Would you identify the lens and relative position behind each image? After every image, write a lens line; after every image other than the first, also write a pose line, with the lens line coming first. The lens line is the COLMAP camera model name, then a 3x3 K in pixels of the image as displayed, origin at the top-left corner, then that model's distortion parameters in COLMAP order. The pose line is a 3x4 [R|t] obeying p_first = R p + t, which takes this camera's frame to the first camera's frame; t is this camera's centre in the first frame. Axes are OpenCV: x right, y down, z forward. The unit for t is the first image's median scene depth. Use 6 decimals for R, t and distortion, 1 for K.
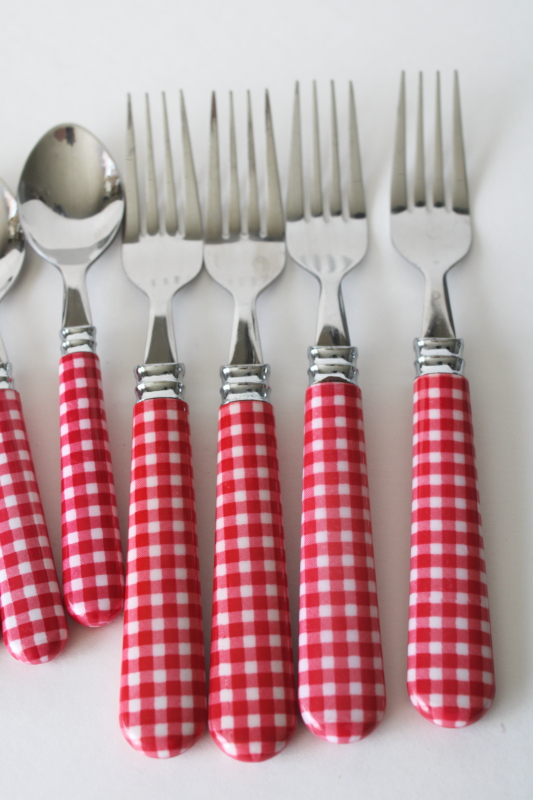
lens RADIAL K [[876.6, 0, 266.5], [0, 876.6, 400.0], [0, 0, 1]] dist [-0.140720, 0.238737]
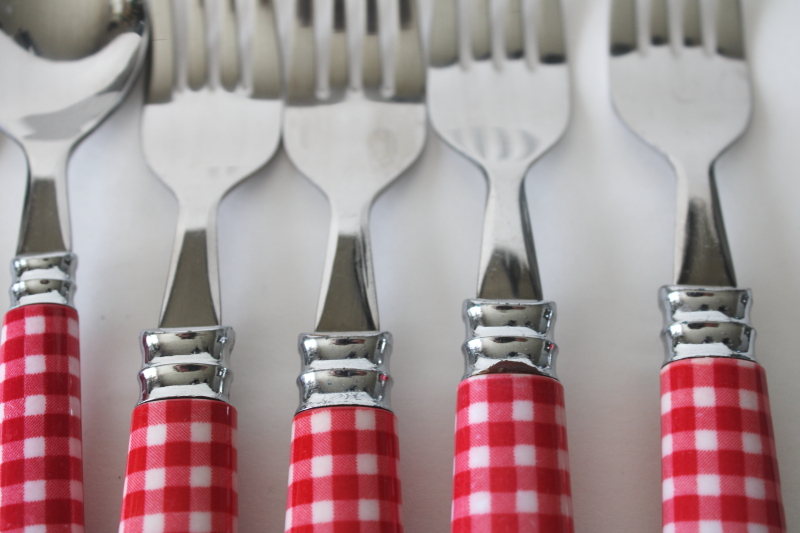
lens RADIAL K [[876.6, 0, 400.0], [0, 876.6, 266.5], [0, 0, 1]] dist [-0.140720, 0.238737]
pose [[0.999744, 0.014908, -0.017035, 0.017558], [-0.014933, 0.999888, -0.001340, -0.080071], [0.017013, 0.001594, 0.999854, 0.465320]]
